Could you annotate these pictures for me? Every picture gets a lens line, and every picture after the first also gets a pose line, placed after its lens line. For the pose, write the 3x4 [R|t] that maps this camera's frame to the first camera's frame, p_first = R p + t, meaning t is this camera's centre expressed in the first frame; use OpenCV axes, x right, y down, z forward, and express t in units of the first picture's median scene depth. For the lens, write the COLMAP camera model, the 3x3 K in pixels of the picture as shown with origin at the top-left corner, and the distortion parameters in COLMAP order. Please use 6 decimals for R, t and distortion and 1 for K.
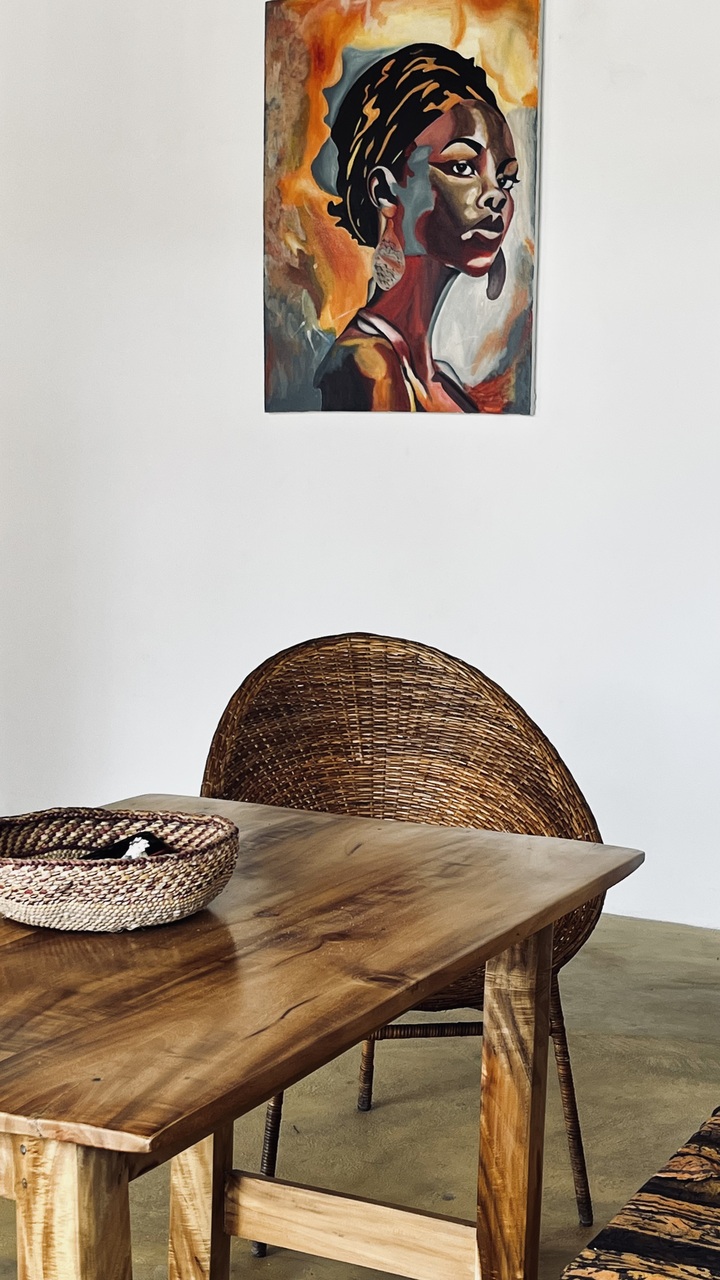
lens RADIAL K [[1739.5, 0, 358.3], [0, 1739.5, 642.7], [0, 0, 1]] dist [0.005739, 0.000000]
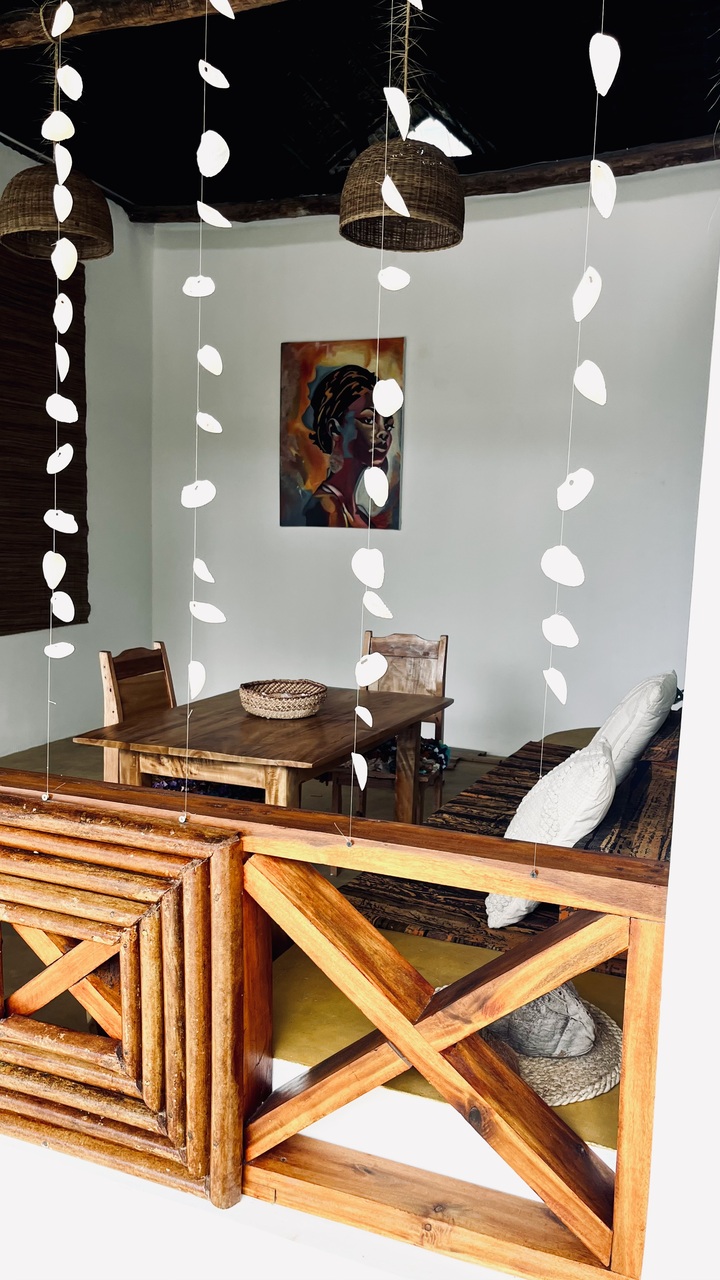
lens RADIAL K [[949.0, 0, 362.7], [0, 949.0, 639.0], [0, 0, 1]] dist [0.001573, 0.000187]
pose [[0.996340, 0.005366, 0.085306, -0.052409], [-0.005256, 0.999985, -0.001514, 0.014788], [-0.085312, 0.001061, 0.996354, -0.232944]]
